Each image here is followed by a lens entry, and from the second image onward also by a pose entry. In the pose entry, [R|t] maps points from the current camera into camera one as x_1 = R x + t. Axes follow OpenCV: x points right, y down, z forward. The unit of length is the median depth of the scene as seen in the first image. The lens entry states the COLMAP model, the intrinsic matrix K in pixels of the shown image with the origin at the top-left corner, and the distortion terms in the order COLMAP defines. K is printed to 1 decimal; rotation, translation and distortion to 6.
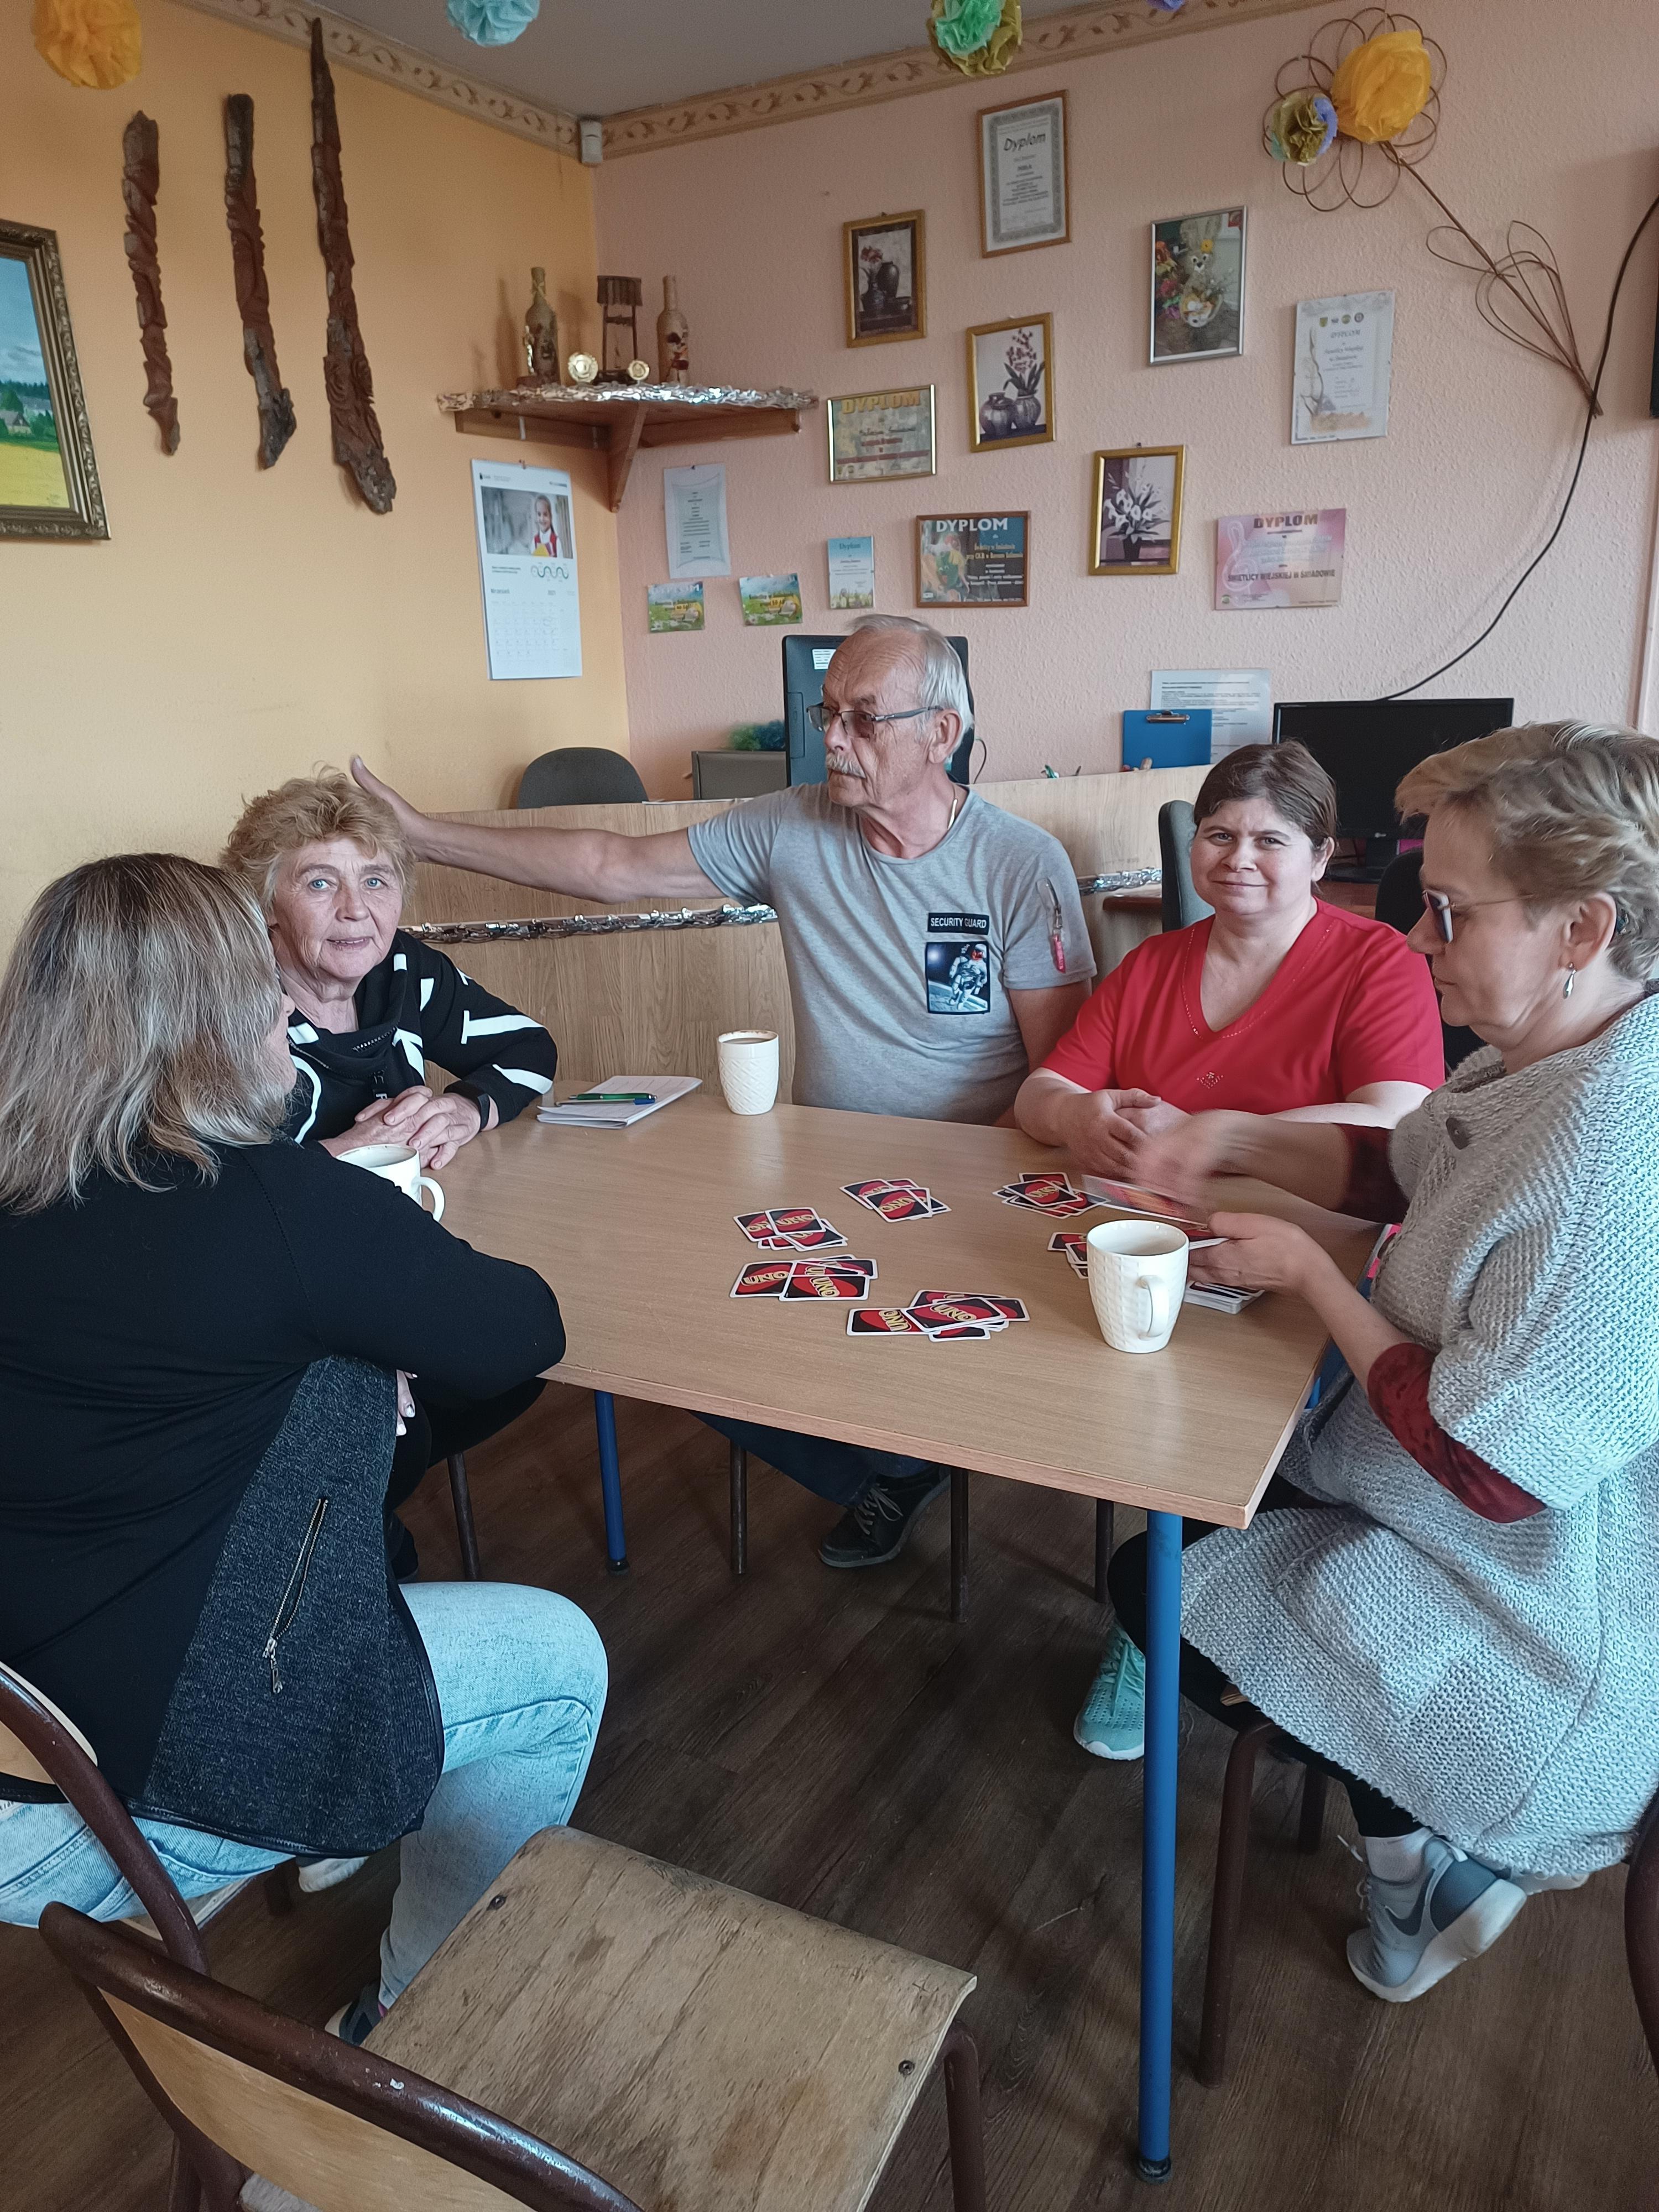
lens RADIAL K [[1558.7, 0, 829.8], [0, 1558.7, 1092.7], [0, 0, 1]] dist [0.039886, -0.034535]
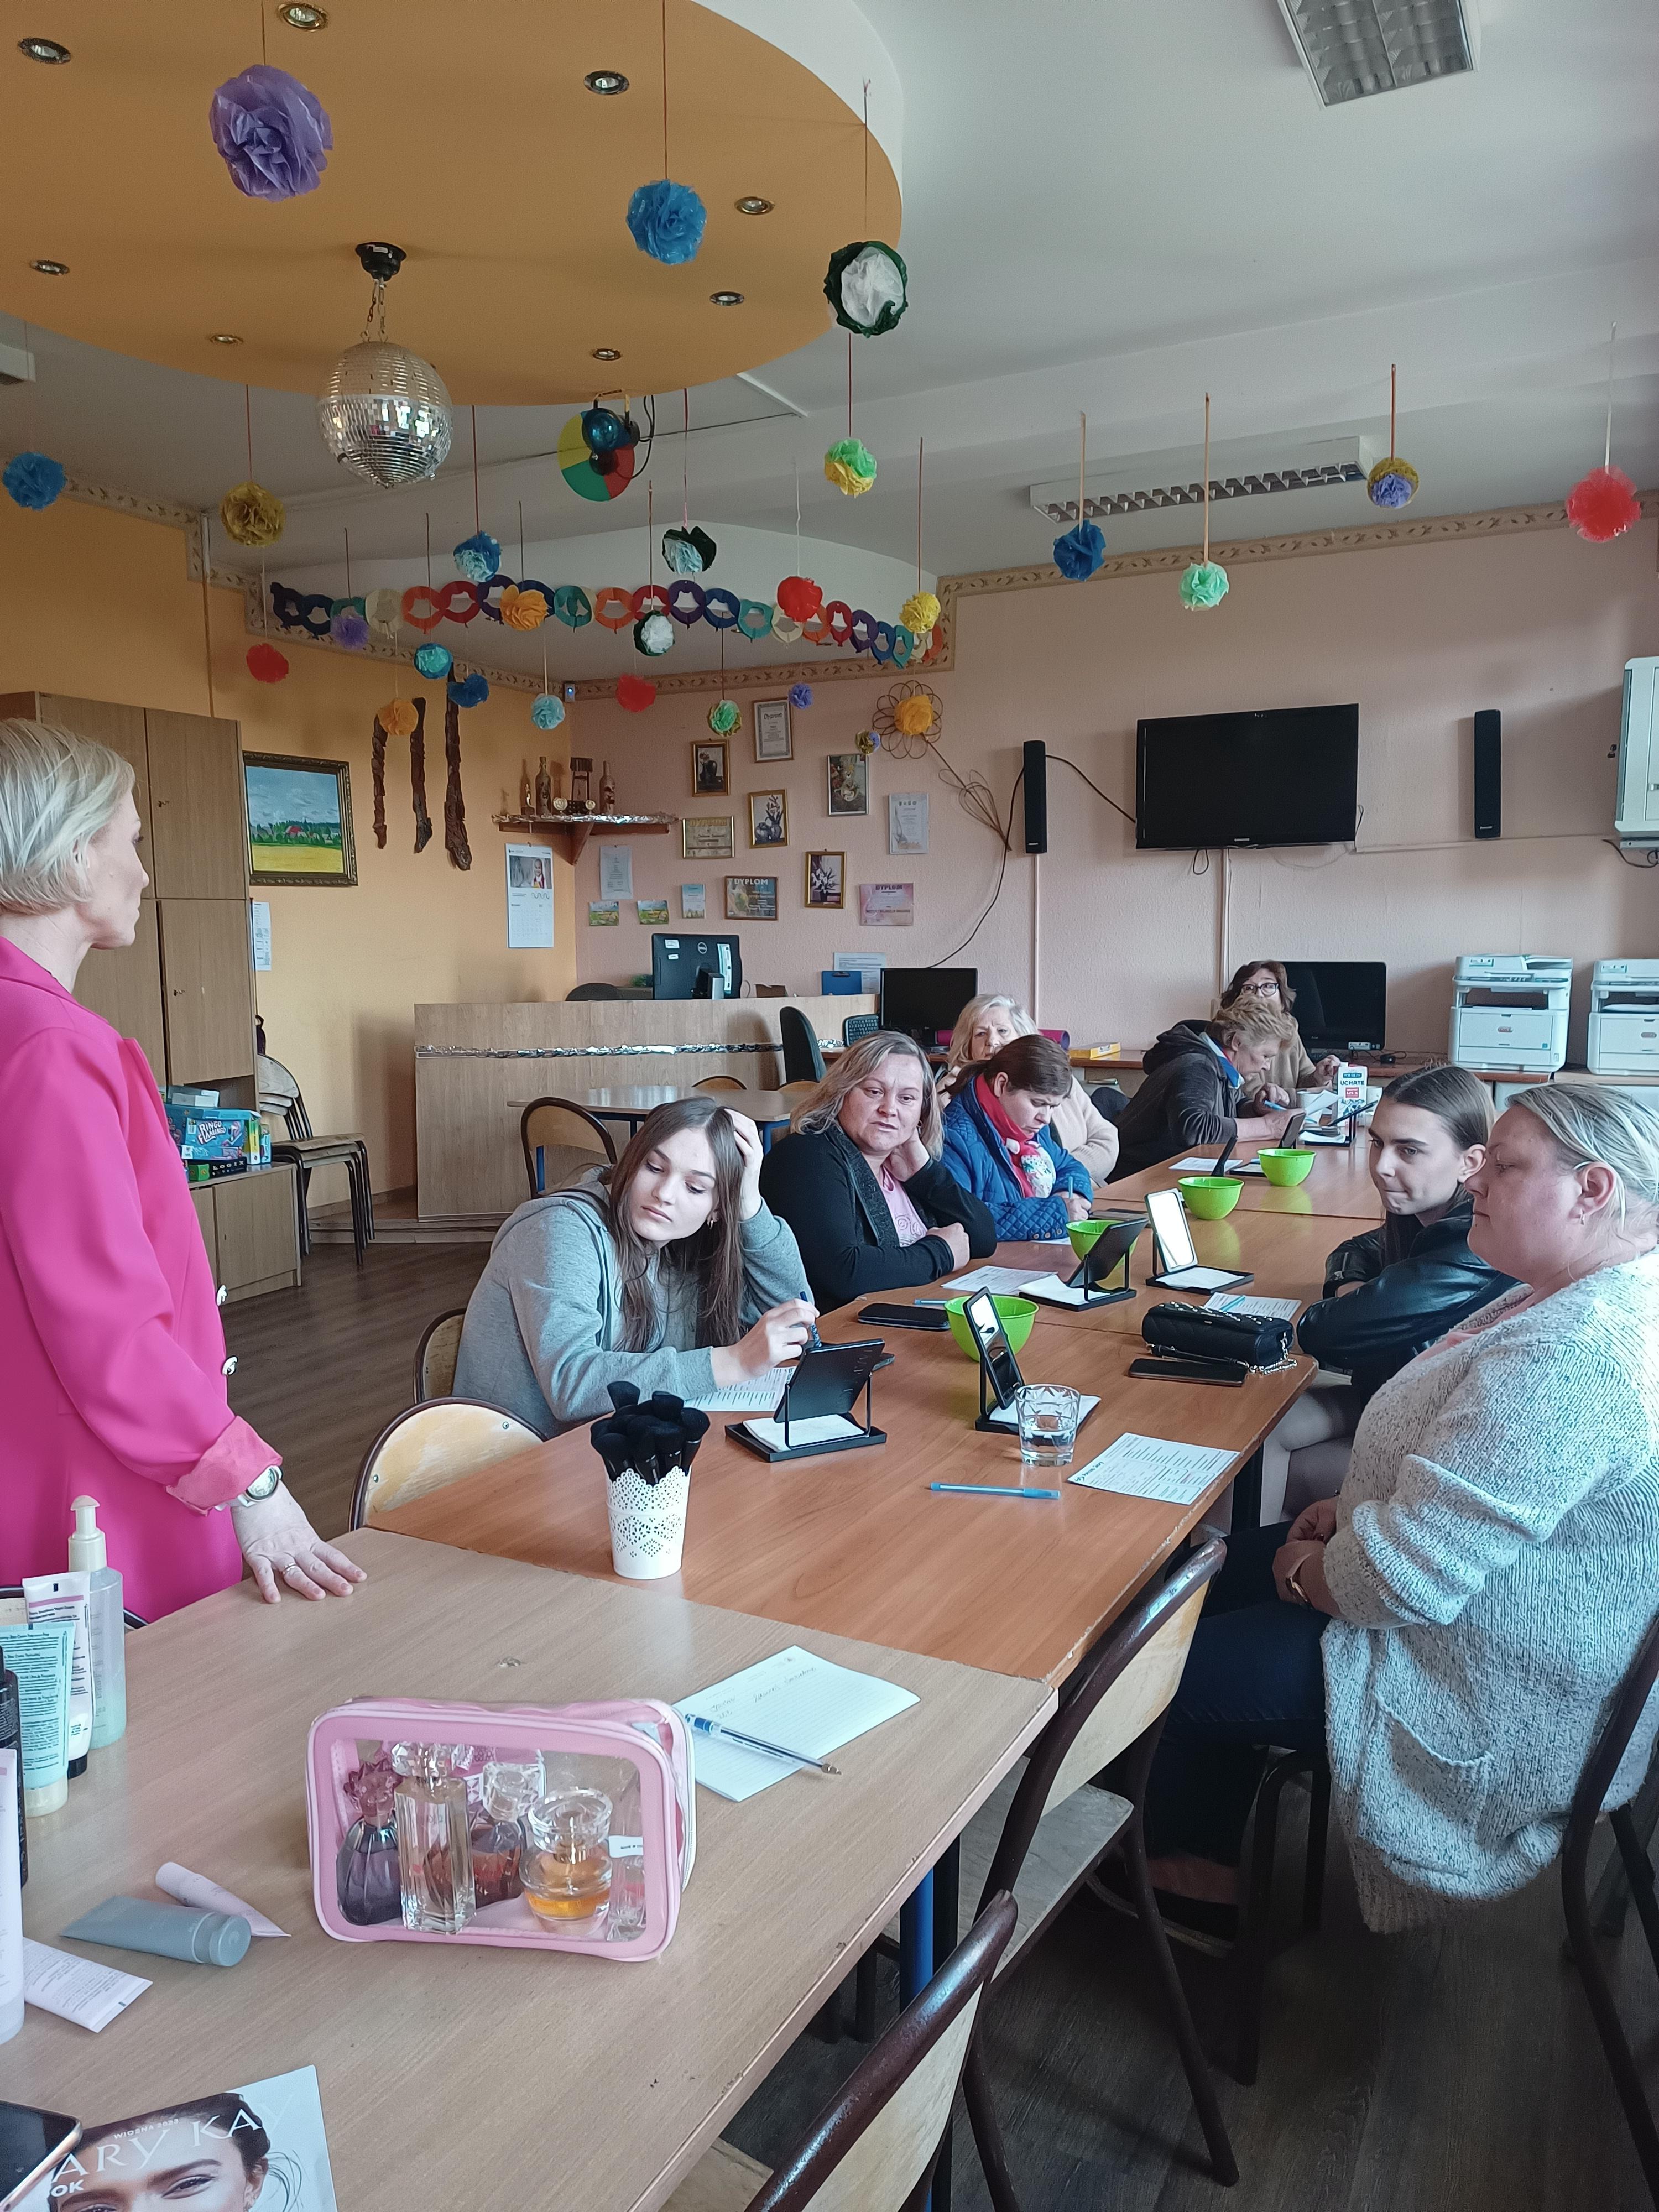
lens RADIAL K [[1558.7, 0, 832.8], [0, 1558.7, 1113.5], [0, 0, 1]] dist [0.039886, -0.034535]
pose [[0.998149, 0.018988, 0.057781, 0.088619], [-0.009677, 0.987495, -0.157352, 0.269235], [-0.060046, 0.156501, 0.985851, -1.014479]]
